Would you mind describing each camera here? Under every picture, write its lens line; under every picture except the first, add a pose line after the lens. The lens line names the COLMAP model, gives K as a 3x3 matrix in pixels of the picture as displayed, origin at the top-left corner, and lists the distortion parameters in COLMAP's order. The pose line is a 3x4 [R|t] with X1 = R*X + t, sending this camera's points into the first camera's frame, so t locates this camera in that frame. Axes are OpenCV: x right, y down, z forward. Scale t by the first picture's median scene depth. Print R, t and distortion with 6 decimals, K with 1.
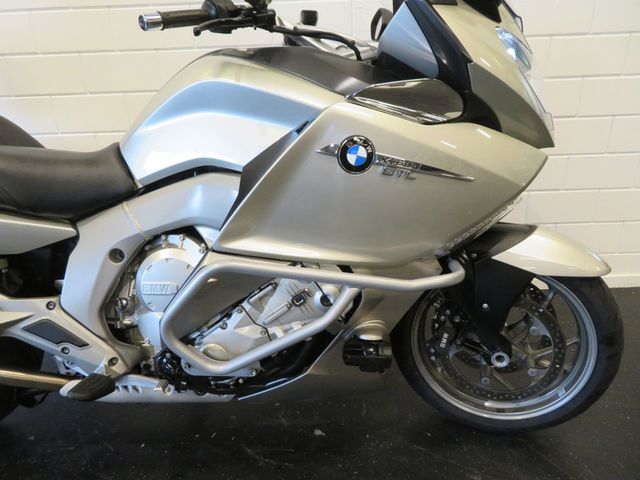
lens RADIAL K [[461.2, 0, 318.4], [0, 461.2, 237.5], [0, 0, 1]] dist [-0.010202, 0.007173]
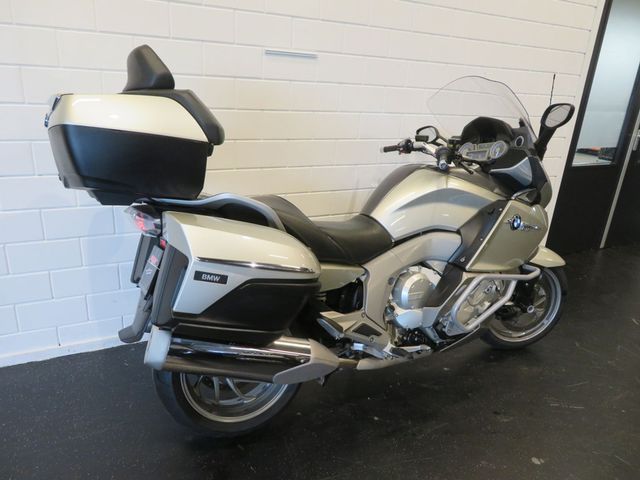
lens RADIAL K [[461.2, 0, 322.7], [0, 461.2, 239.5], [0, 0, 1]] dist [-0.010202, 0.007173]
pose [[0.876646, -0.073610, 0.475472, -1.509173], [0.086474, 0.996241, -0.005202, -0.135881], [-0.473301, 0.045676, 0.879716, -0.454924]]
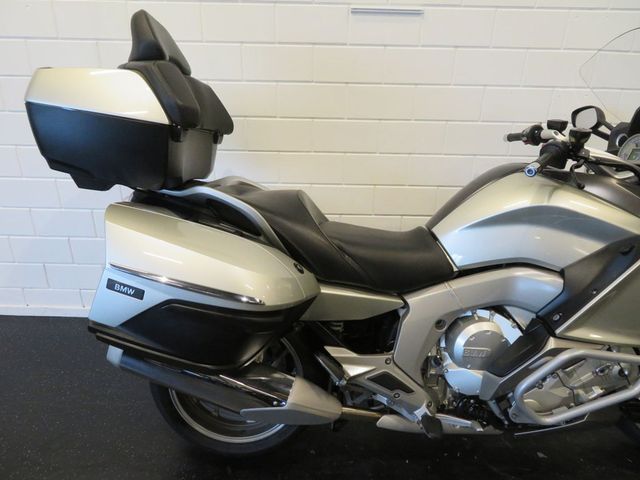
lens RADIAL K [[461.2, 0, 323.1], [0, 461.2, 240.5], [0, 0, 1]] dist [-0.010202, 0.007173]
pose [[0.998509, 0.046236, 0.029015, -0.814308], [-0.047515, 0.997854, 0.045046, -0.238745], [-0.026870, -0.046358, 0.998563, -0.270958]]
